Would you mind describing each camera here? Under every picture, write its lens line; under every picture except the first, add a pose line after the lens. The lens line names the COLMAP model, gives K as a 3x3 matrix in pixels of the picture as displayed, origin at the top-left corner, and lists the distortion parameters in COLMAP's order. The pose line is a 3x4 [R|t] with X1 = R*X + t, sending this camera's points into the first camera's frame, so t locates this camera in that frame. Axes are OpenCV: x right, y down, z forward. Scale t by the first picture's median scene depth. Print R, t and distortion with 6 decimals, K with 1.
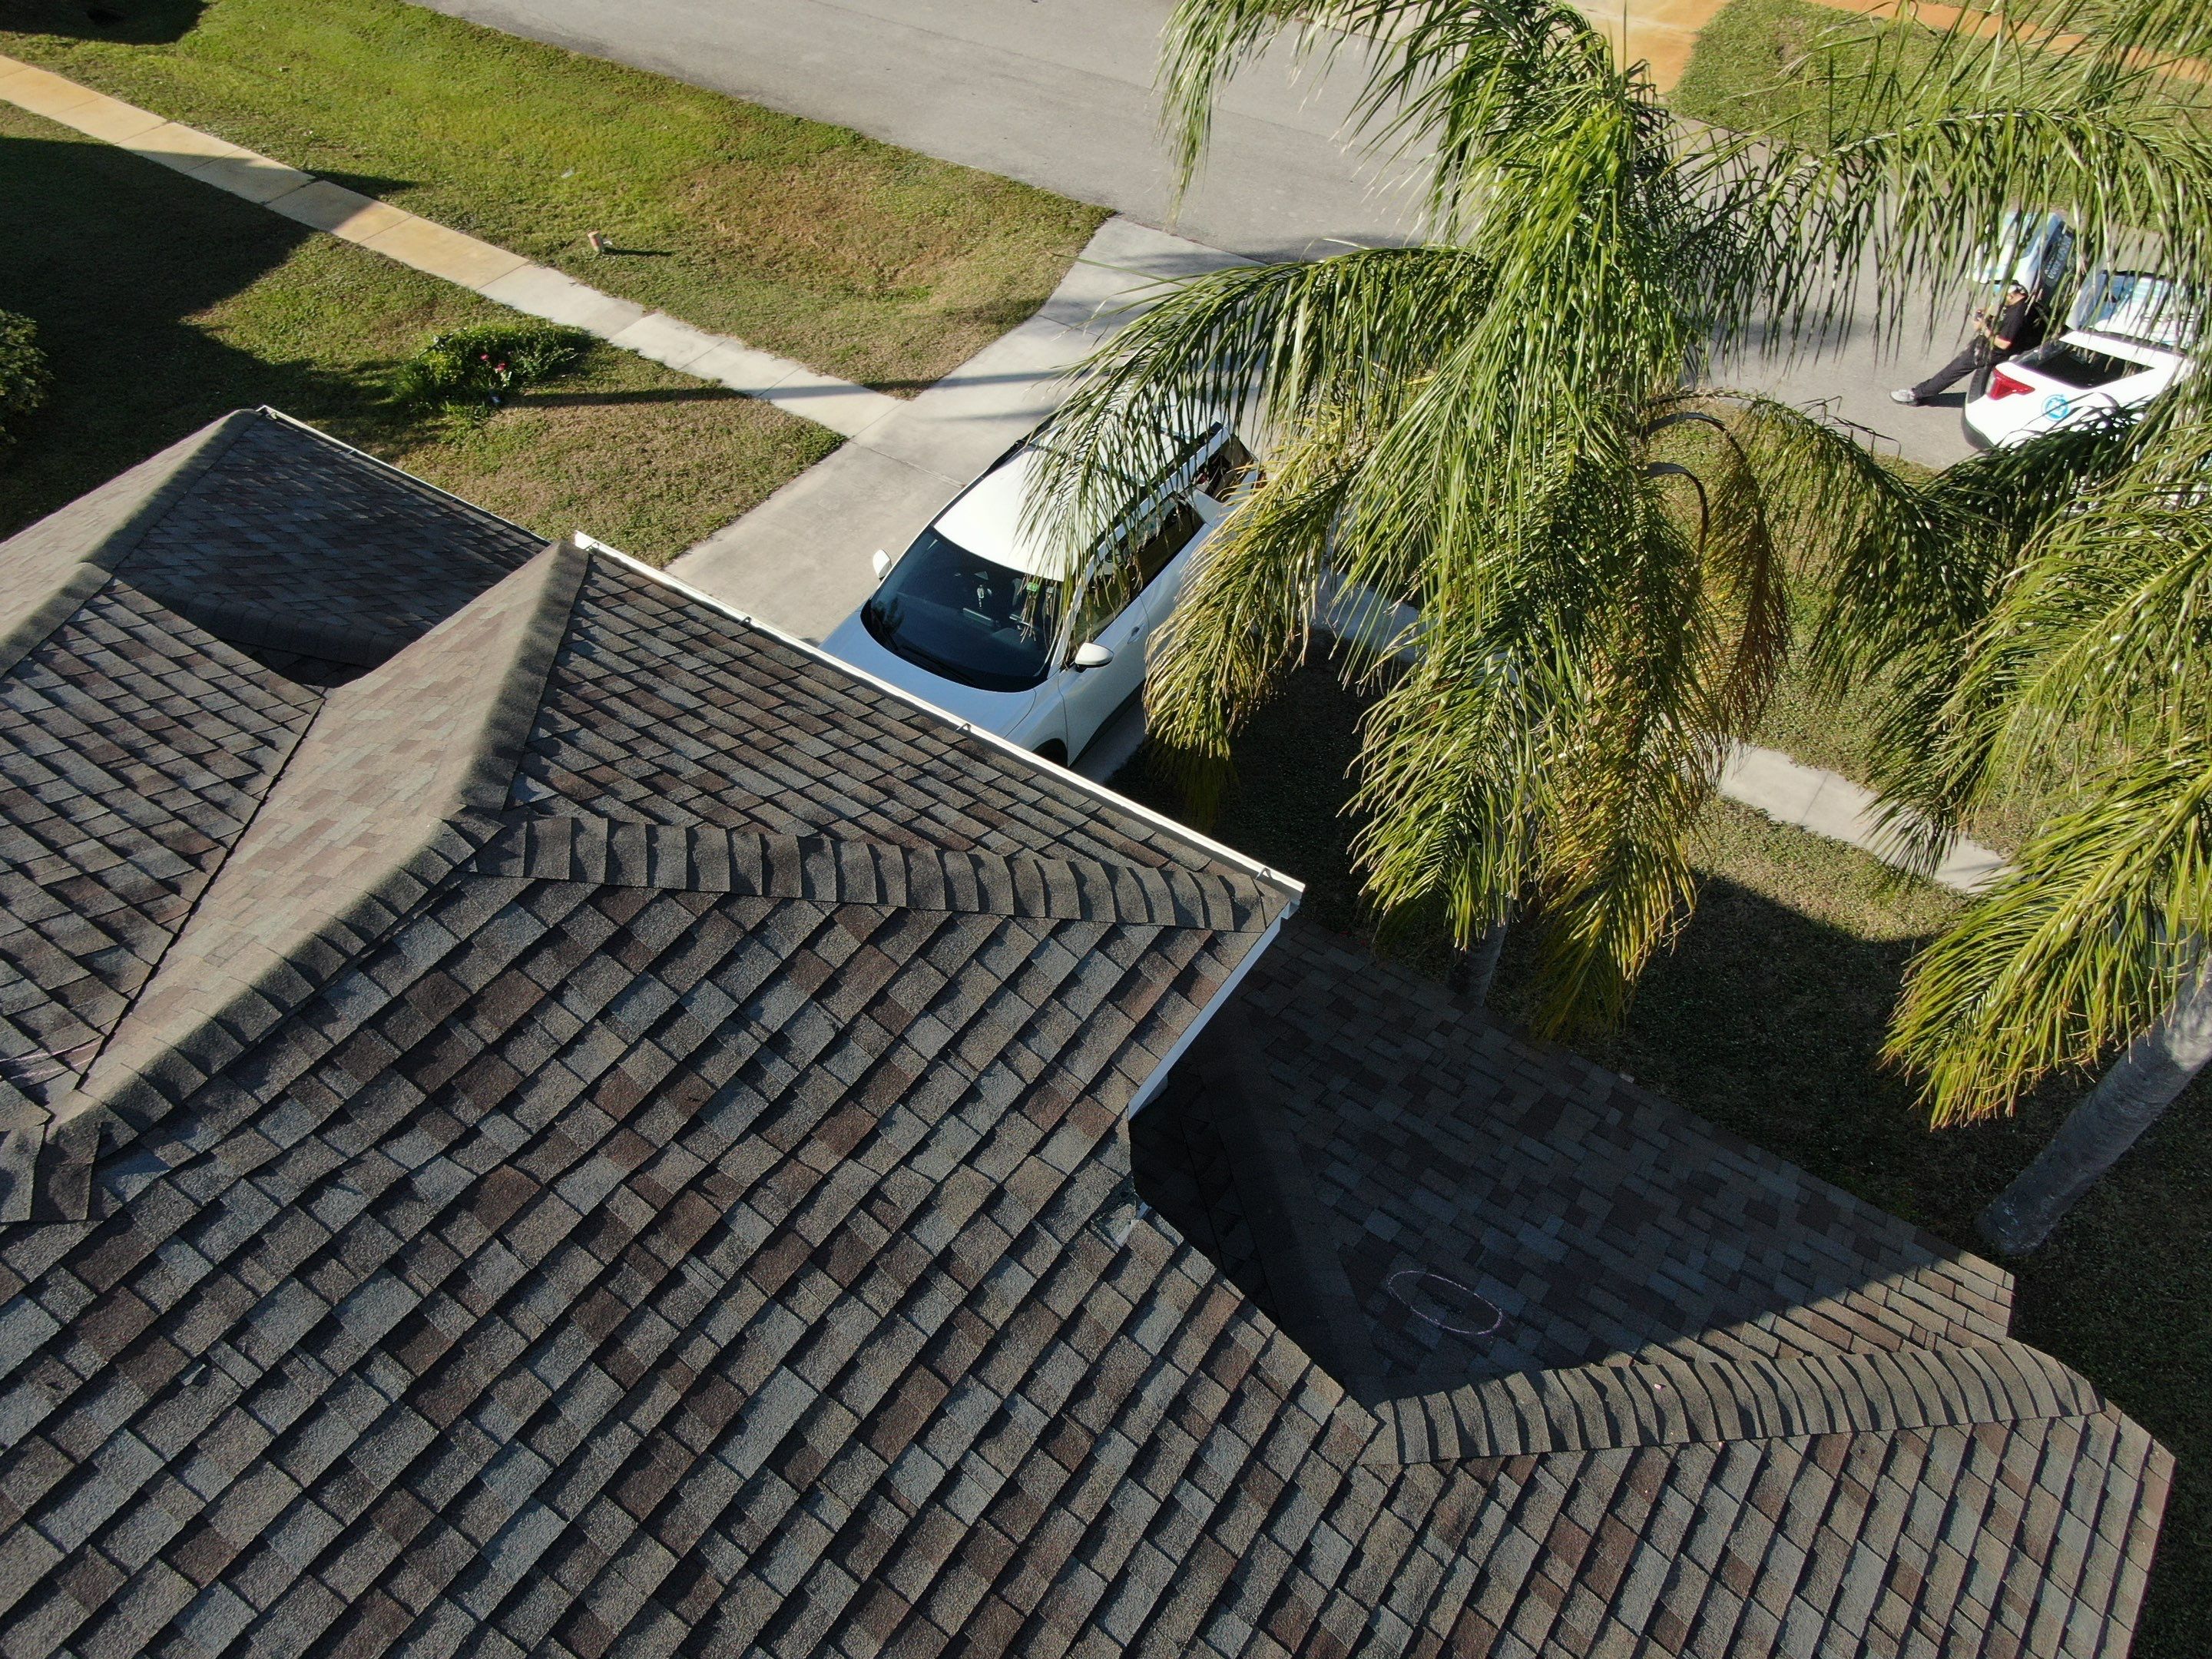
lens RADIAL K [[1583.1, 0, 1109.4], [0, 1583.1, 868.4], [0, 0, 1]] dist [0.003703, 0.004538]
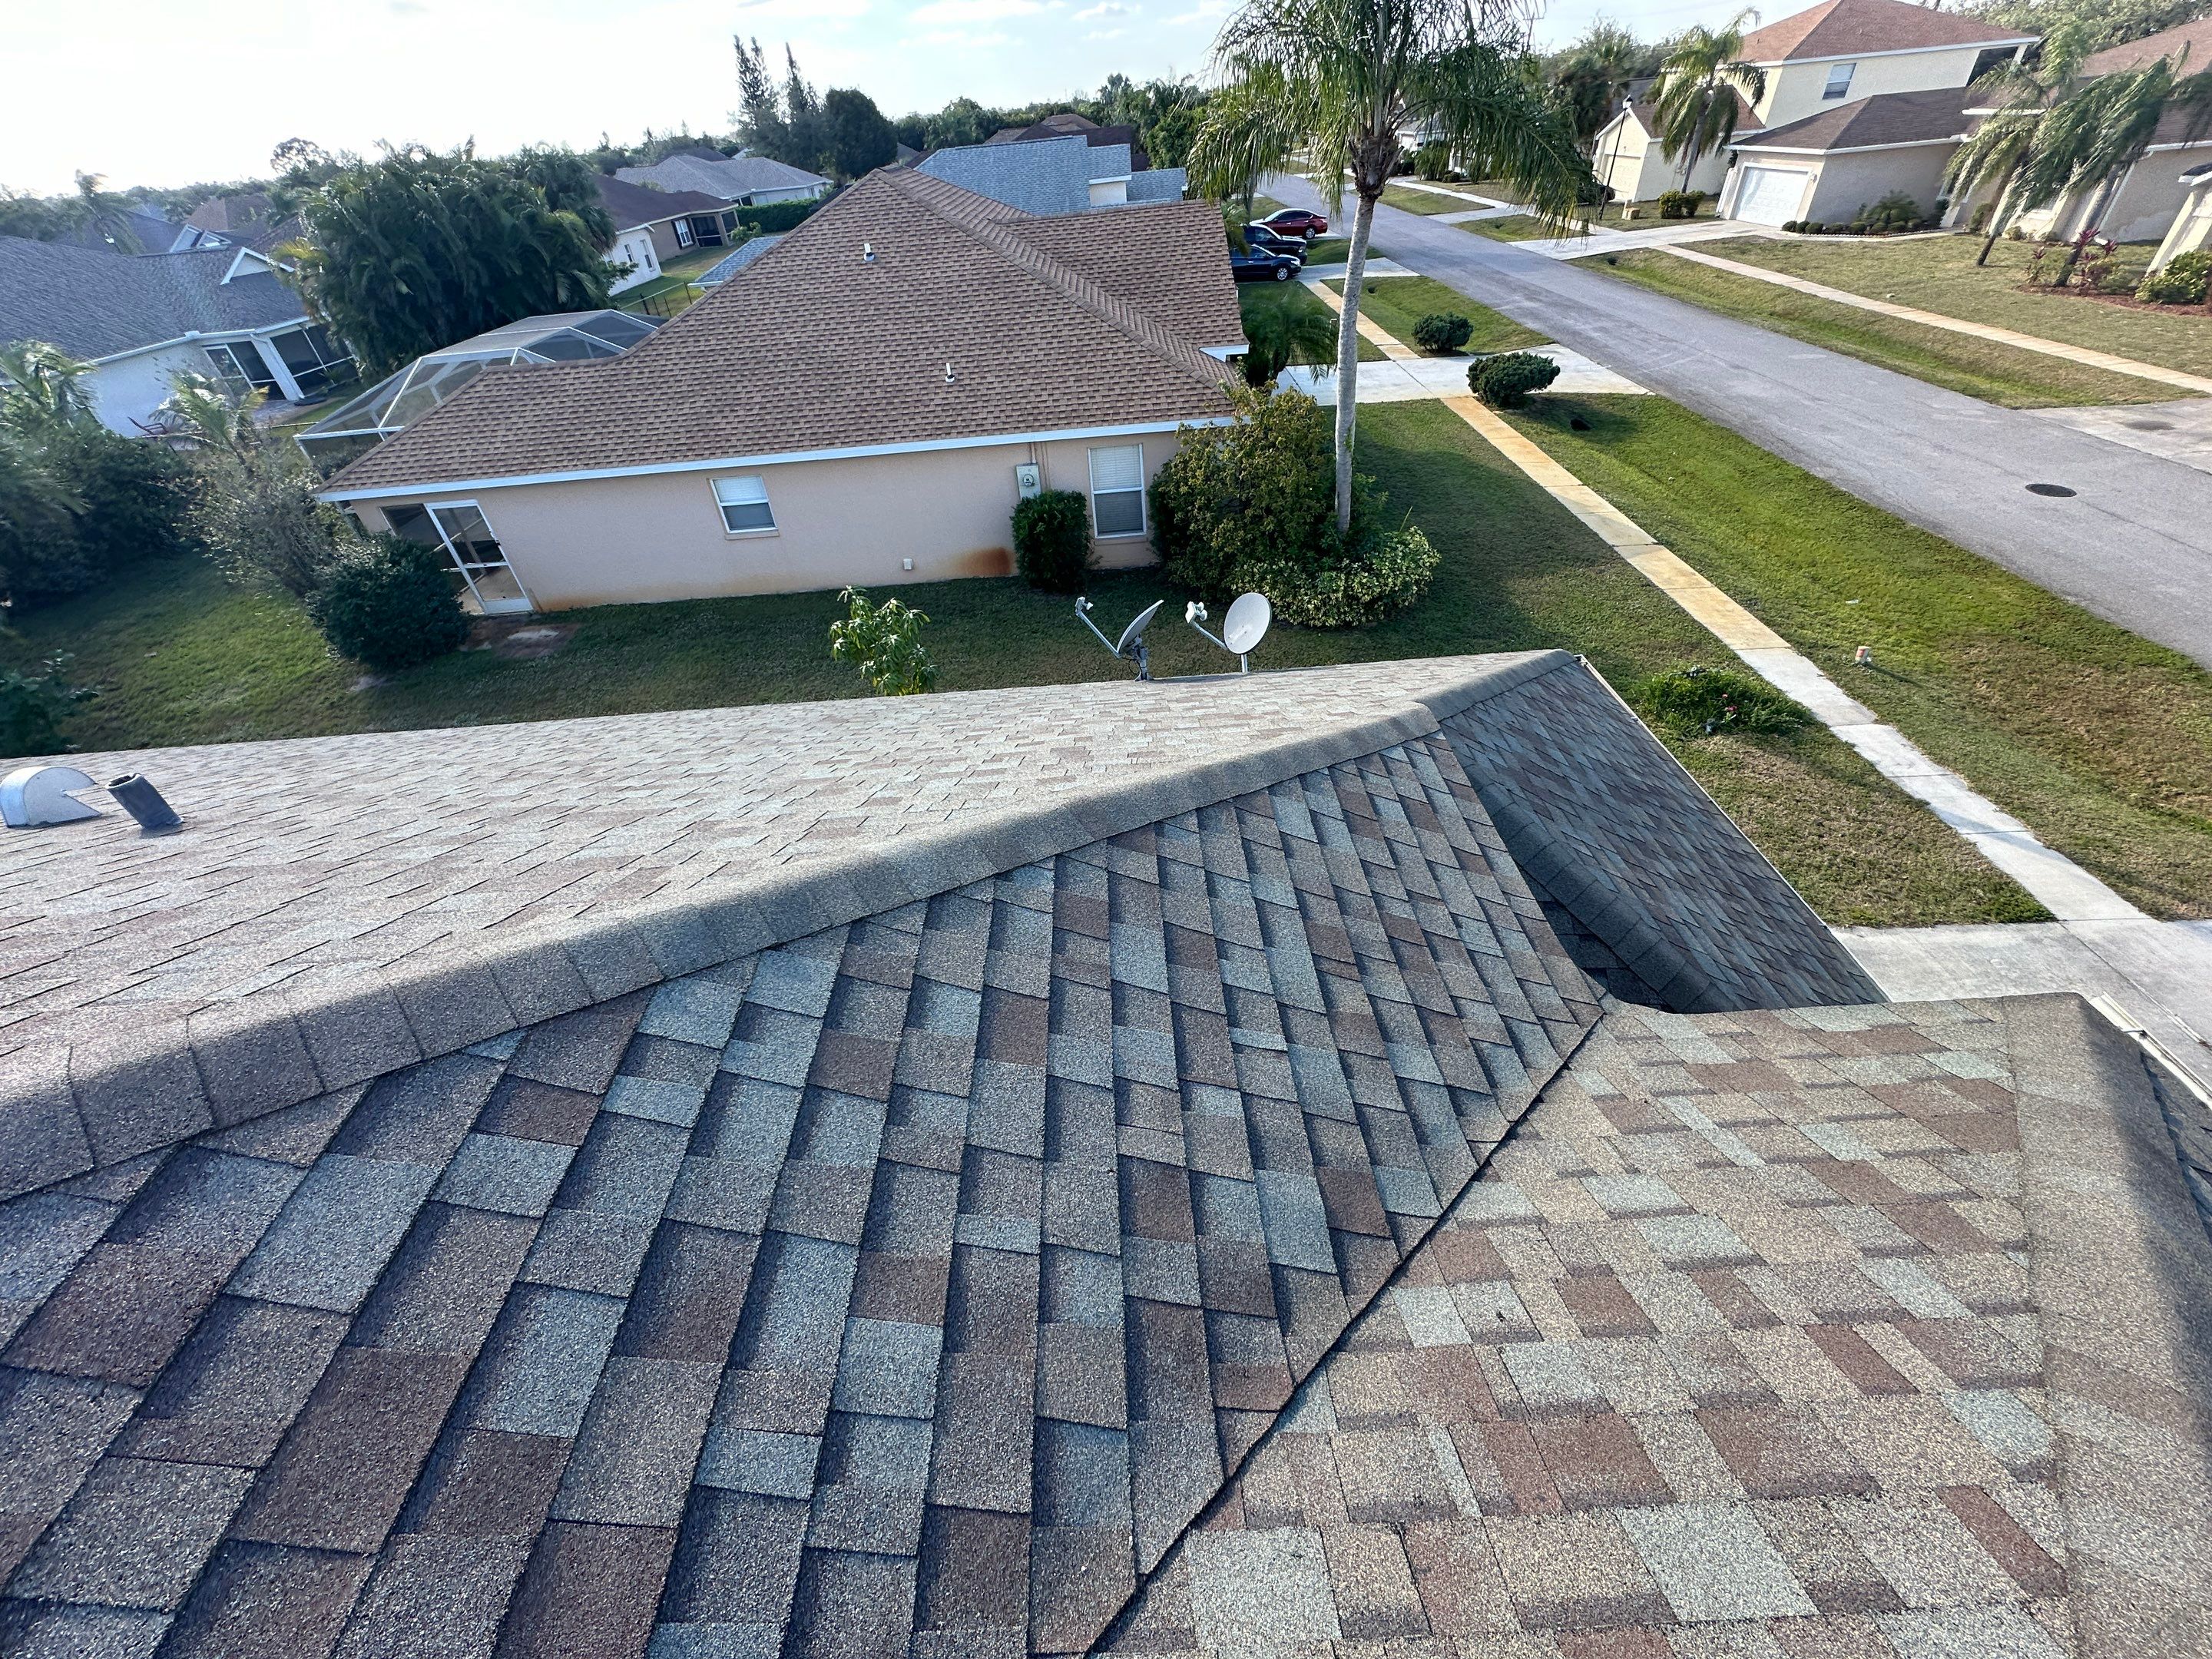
lens RADIAL K [[881.5, 0, 1106.7], [0, 881.5, 826.3], [0, 0, 1]] dist [-0.005665, 0.000920]
pose [[0.579064, 0.498613, -0.645034, -0.192518], [-0.579652, 0.808157, 0.104338, -0.040319], [0.573313, 0.313477, 0.756997, 0.262531]]
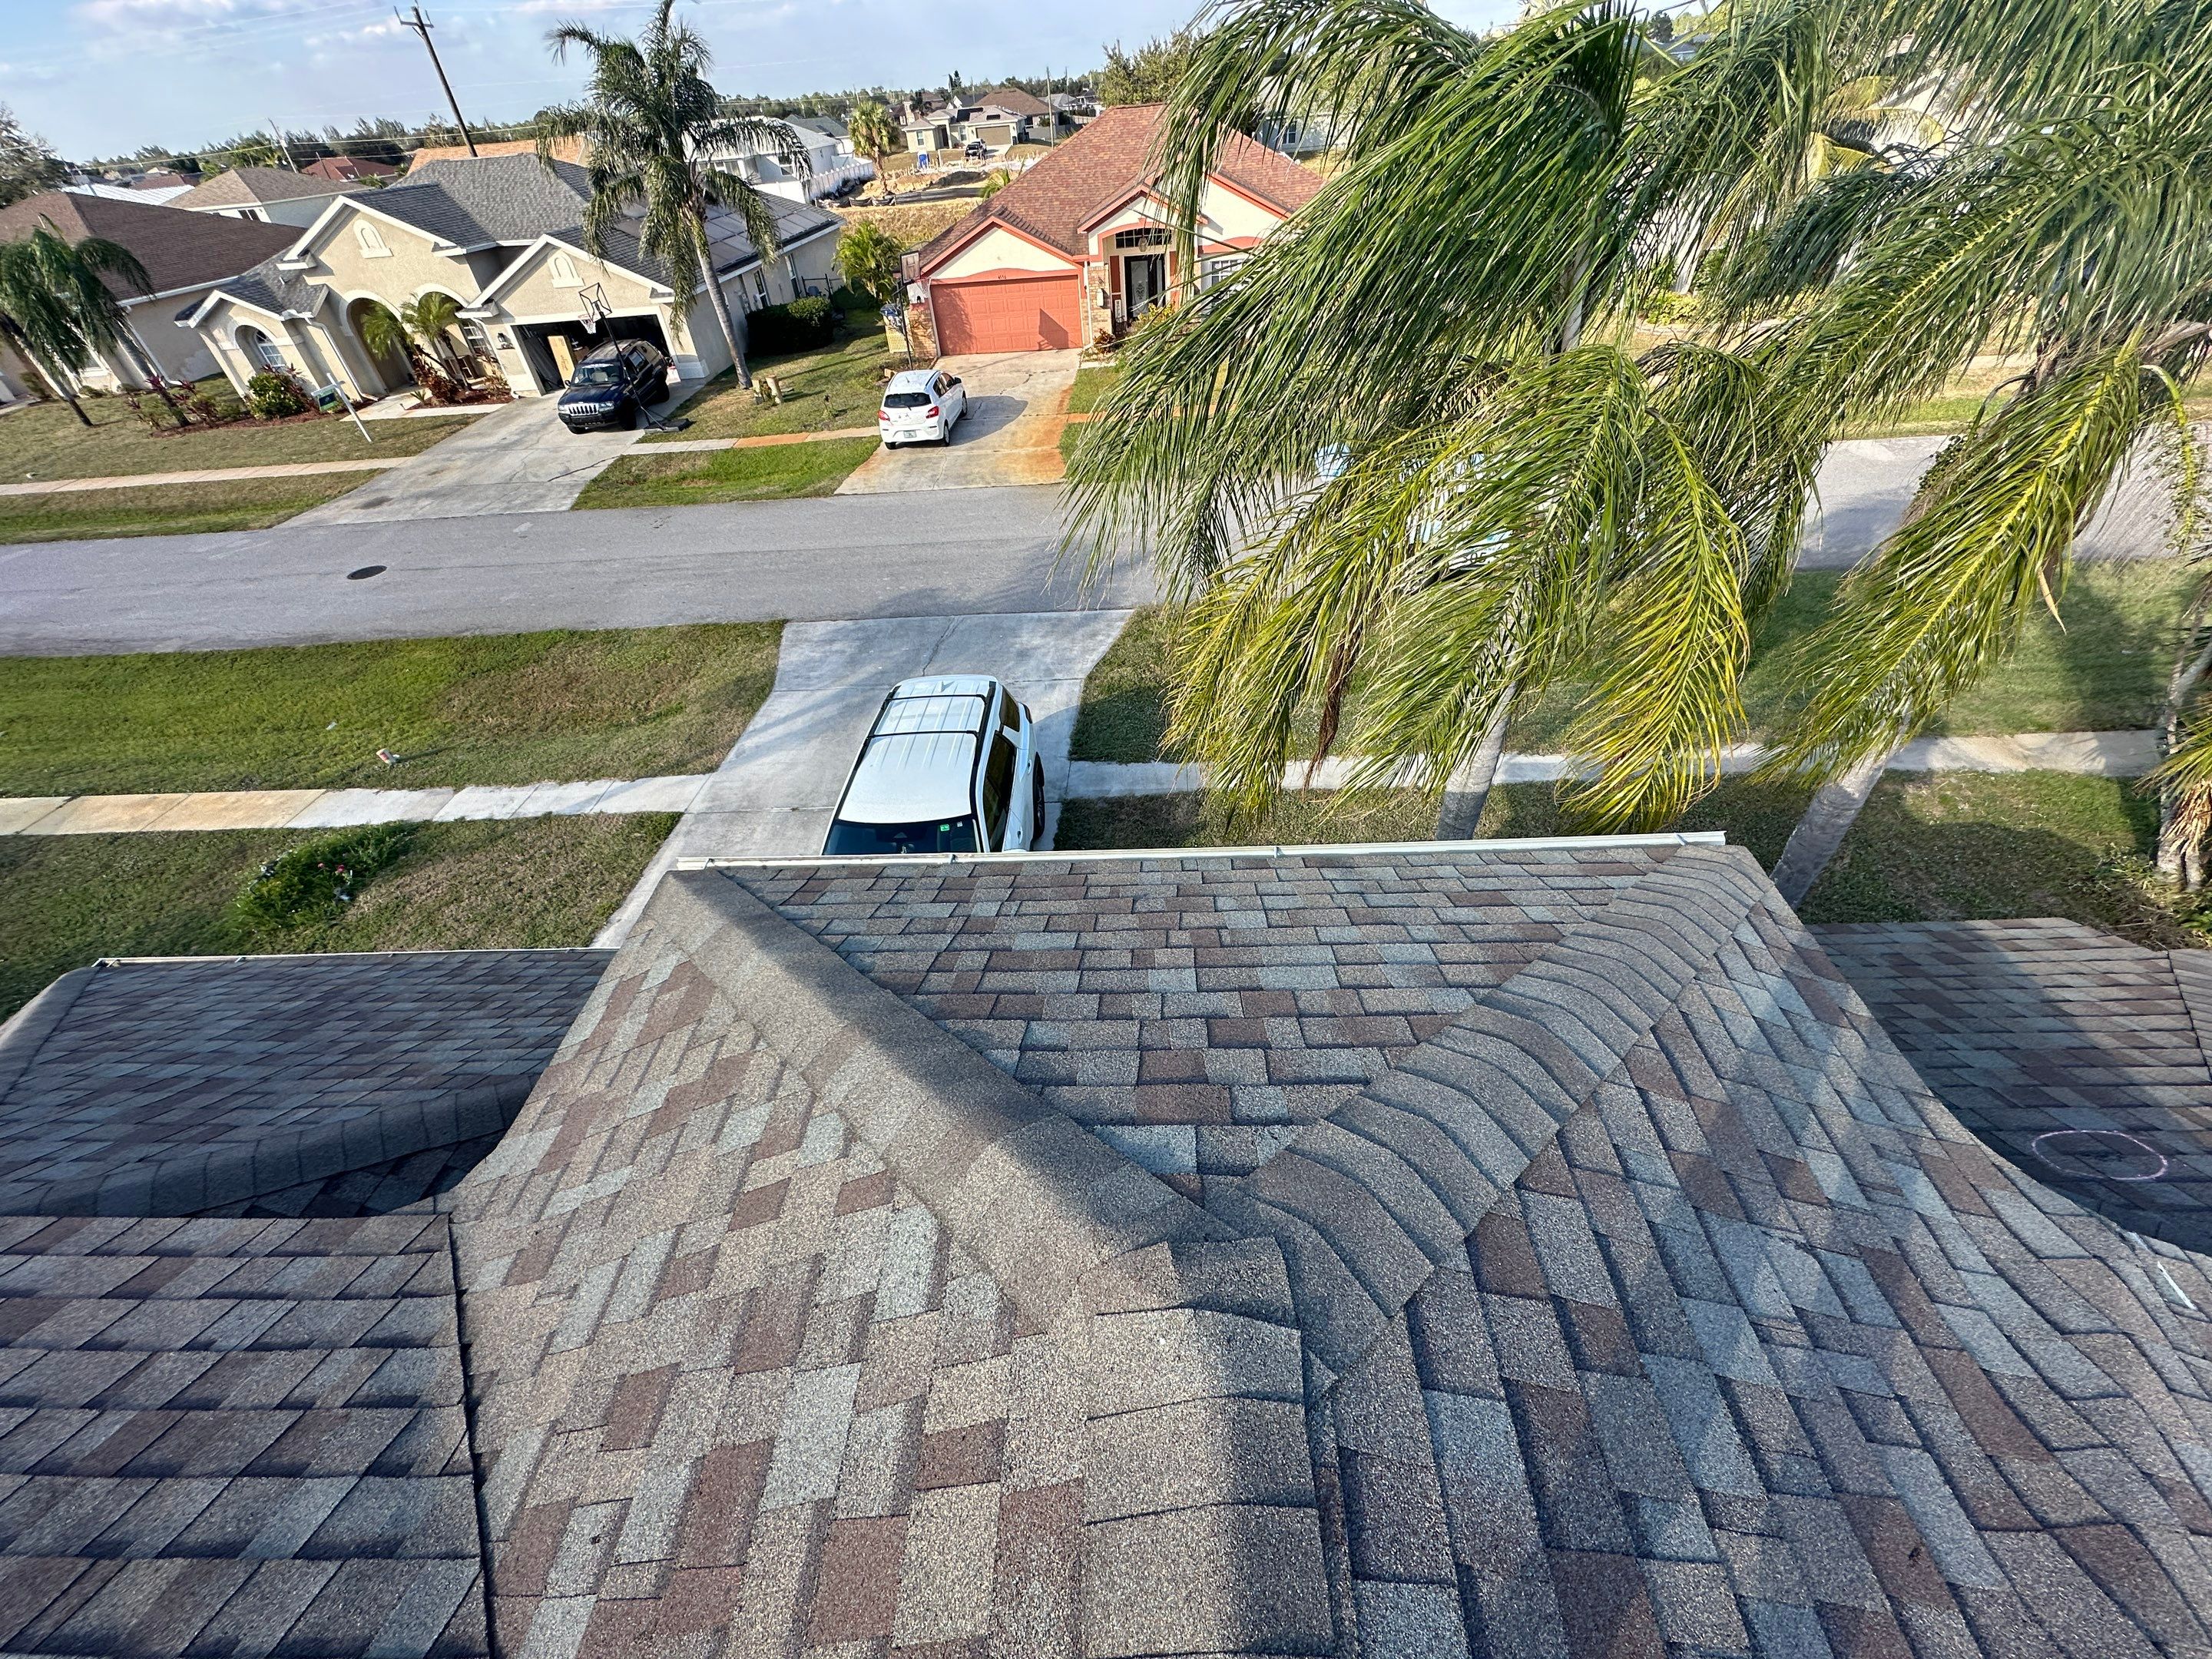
lens RADIAL K [[881.5, 0, 1106.7], [0, 881.5, 826.3], [0, 0, 1]] dist [-0.005665, 0.000920]
pose [[0.842019, -0.372612, 0.390083, -0.165652], [0.440845, 0.892052, -0.099494, -0.043904], [-0.310901, 0.255742, 0.915389, 0.265252]]
